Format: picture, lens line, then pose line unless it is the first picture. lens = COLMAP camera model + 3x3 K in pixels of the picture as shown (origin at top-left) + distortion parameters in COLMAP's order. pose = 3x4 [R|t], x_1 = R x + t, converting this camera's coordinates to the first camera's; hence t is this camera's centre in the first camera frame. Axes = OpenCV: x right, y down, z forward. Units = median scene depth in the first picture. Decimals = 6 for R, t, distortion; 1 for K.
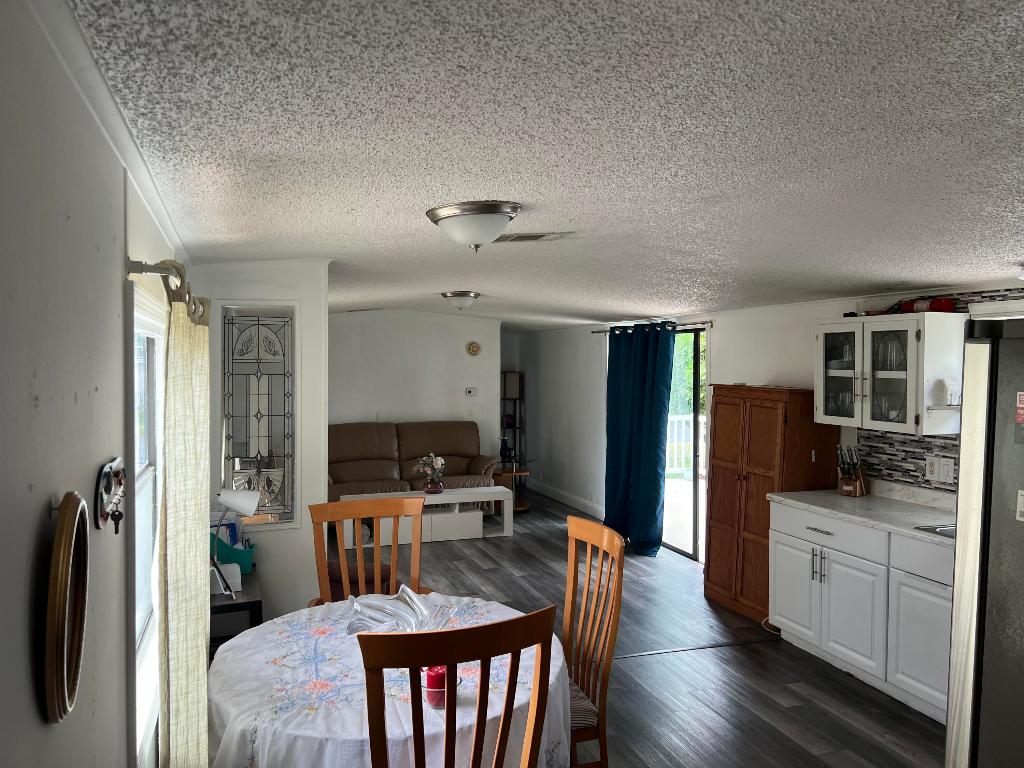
lens RADIAL K [[769.5, 0, 516.4], [0, 769.5, 387.5], [0, 0, 1]] dist [0.050899, -0.057936]
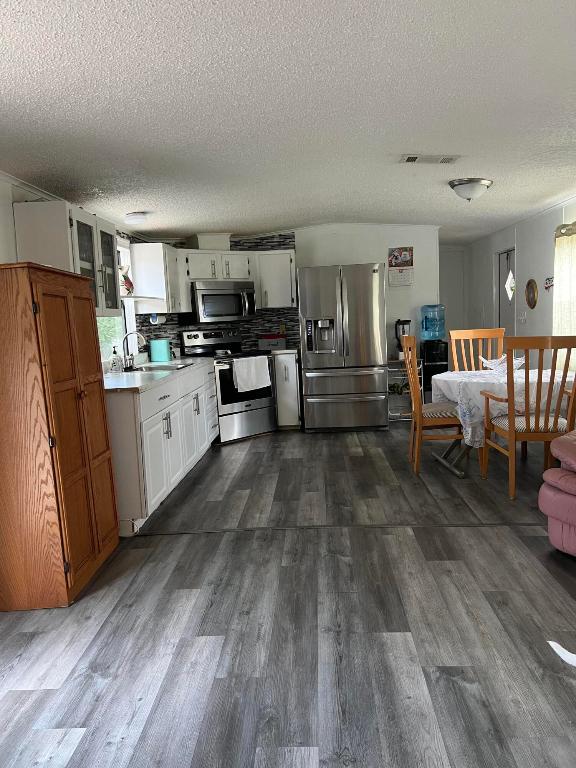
lens RADIAL K [[577.1, 0, 288.8], [0, 577.1, 388.3], [0, 0, 1]] dist [0.050899, -0.057936]
pose [[-0.926459, -0.004893, 0.376365, -0.122350], [0.057466, 0.986355, 0.154280, 0.040426], [-0.371984, 0.164562, -0.913536, 1.657354]]
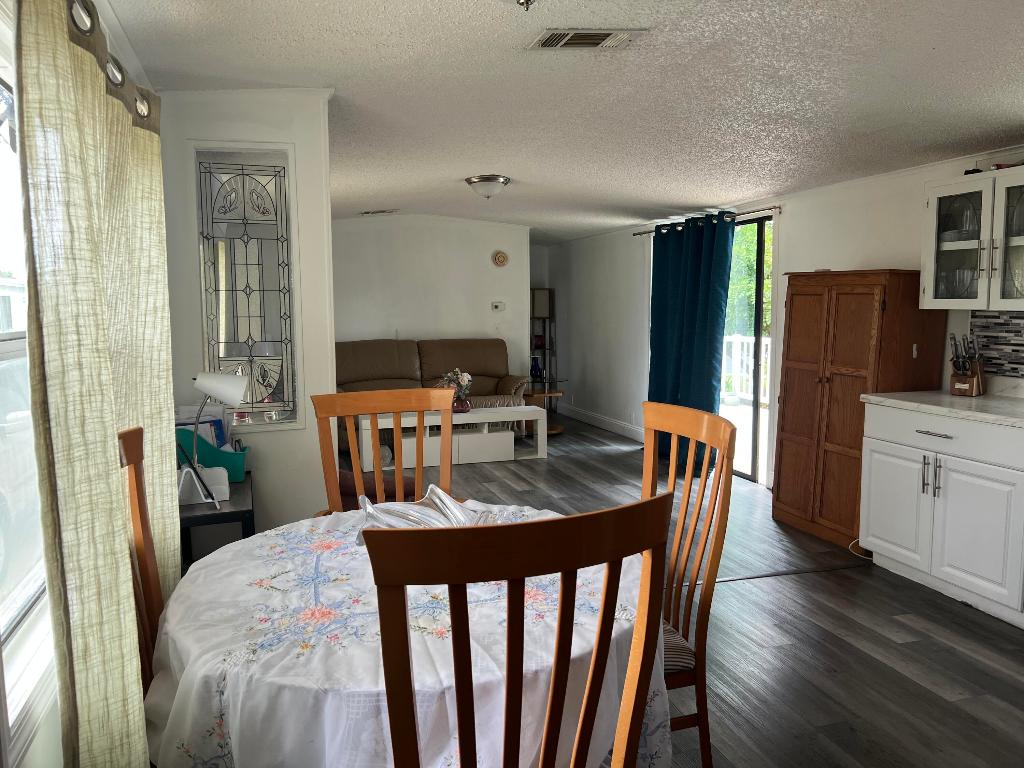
lens RADIAL K [[769.5, 0, 516.4], [0, 769.5, 387.5], [0, 0, 1]] dist [0.050899, -0.057936]
pose [[0.999611, -0.007095, -0.026977, -0.027078], [0.009153, 0.996994, 0.076940, 0.064767], [0.026350, -0.077157, 0.996671, 0.163327]]
